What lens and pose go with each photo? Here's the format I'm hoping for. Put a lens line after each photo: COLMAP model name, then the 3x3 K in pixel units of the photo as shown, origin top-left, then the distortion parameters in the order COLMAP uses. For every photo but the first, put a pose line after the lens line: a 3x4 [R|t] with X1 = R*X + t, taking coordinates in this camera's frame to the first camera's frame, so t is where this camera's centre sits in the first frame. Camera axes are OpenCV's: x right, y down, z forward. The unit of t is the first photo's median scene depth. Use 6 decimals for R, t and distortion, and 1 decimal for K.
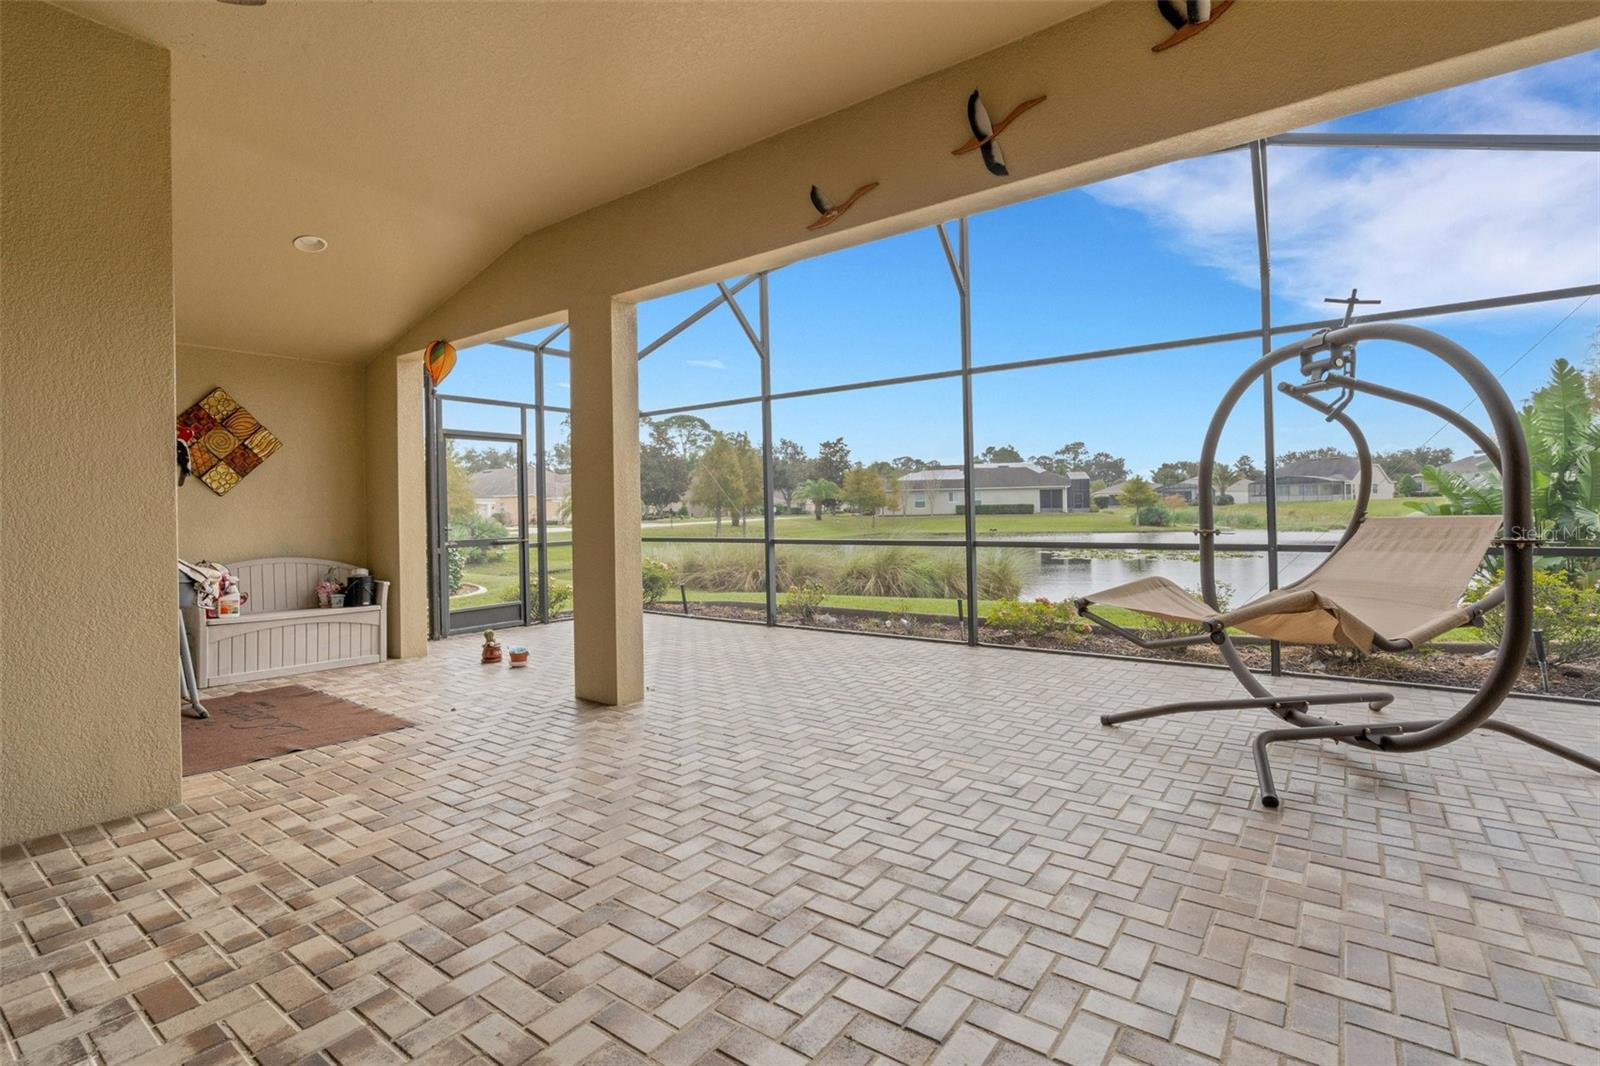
lens RADIAL K [[746.6, 0, 793.9], [0, 746.6, 498.0], [0, 0, 1]] dist [-0.002032, -0.000111]
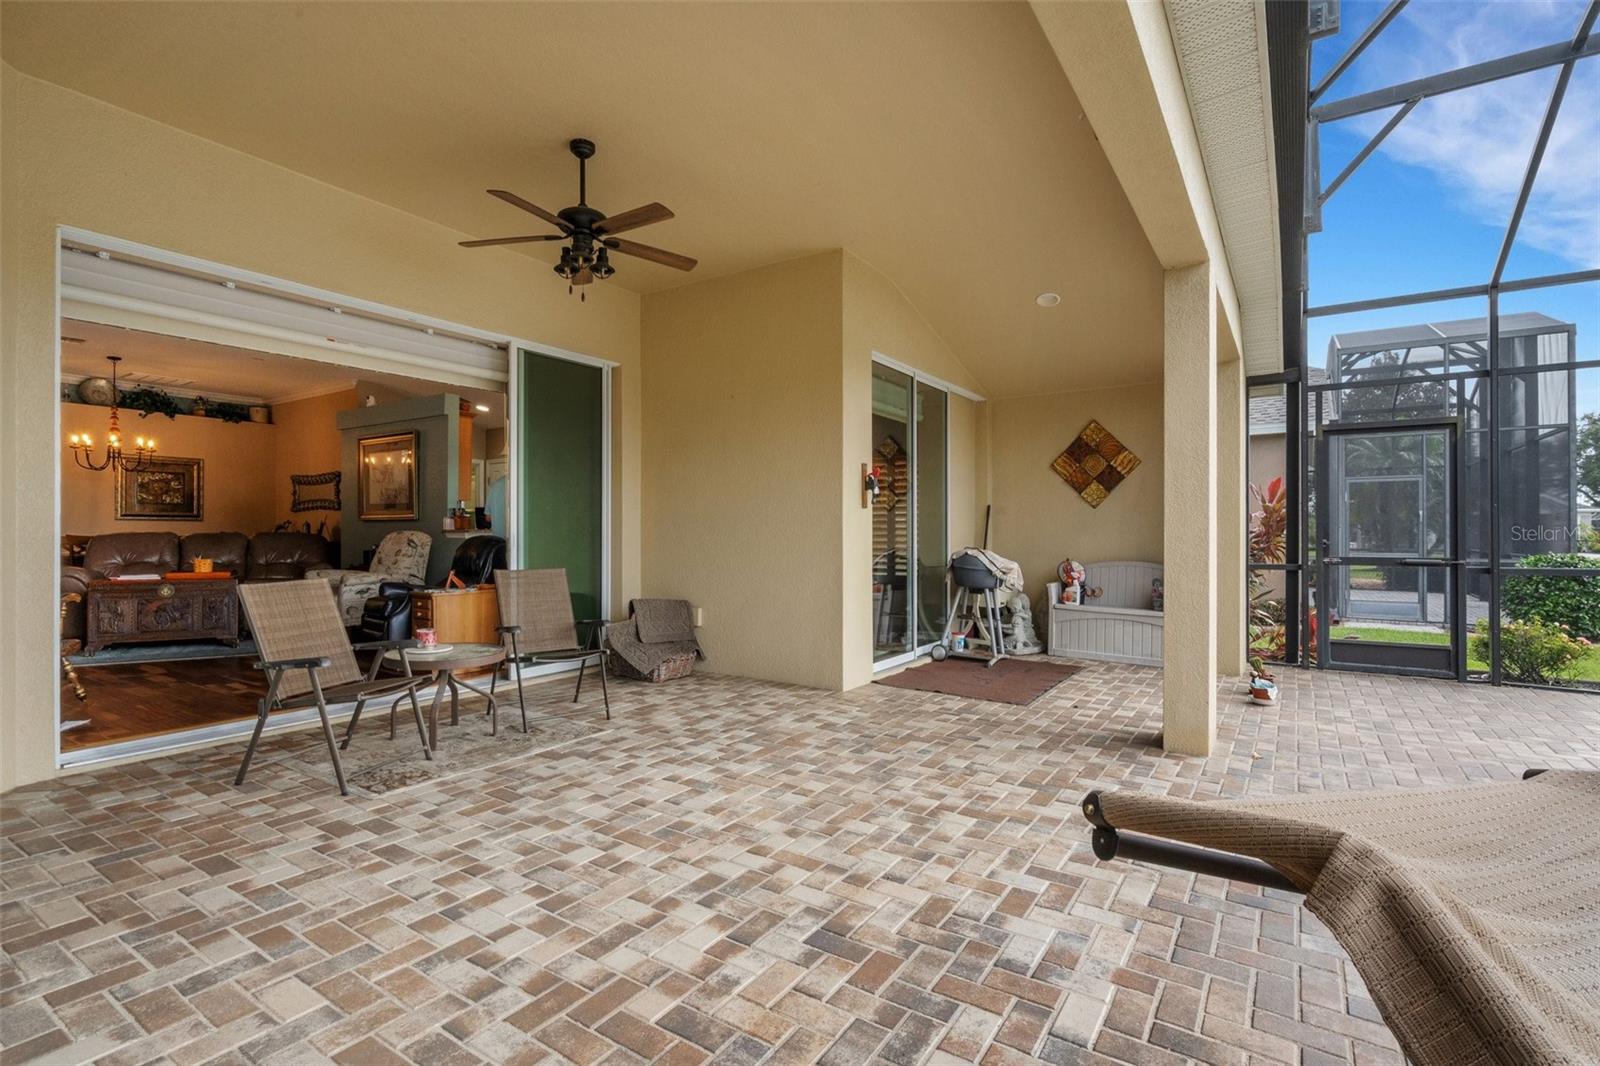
lens RADIAL K [[790.0, 0, 765.4], [0, 790.0, 529.1], [0, 0, 1]] dist [0.003948, 0.000659]
pose [[0.018652, 0.019872, -0.999629, 0.104198], [0.013206, 0.999710, 0.020120, -0.000238], [0.999739, -0.013577, 0.018384, 0.084262]]
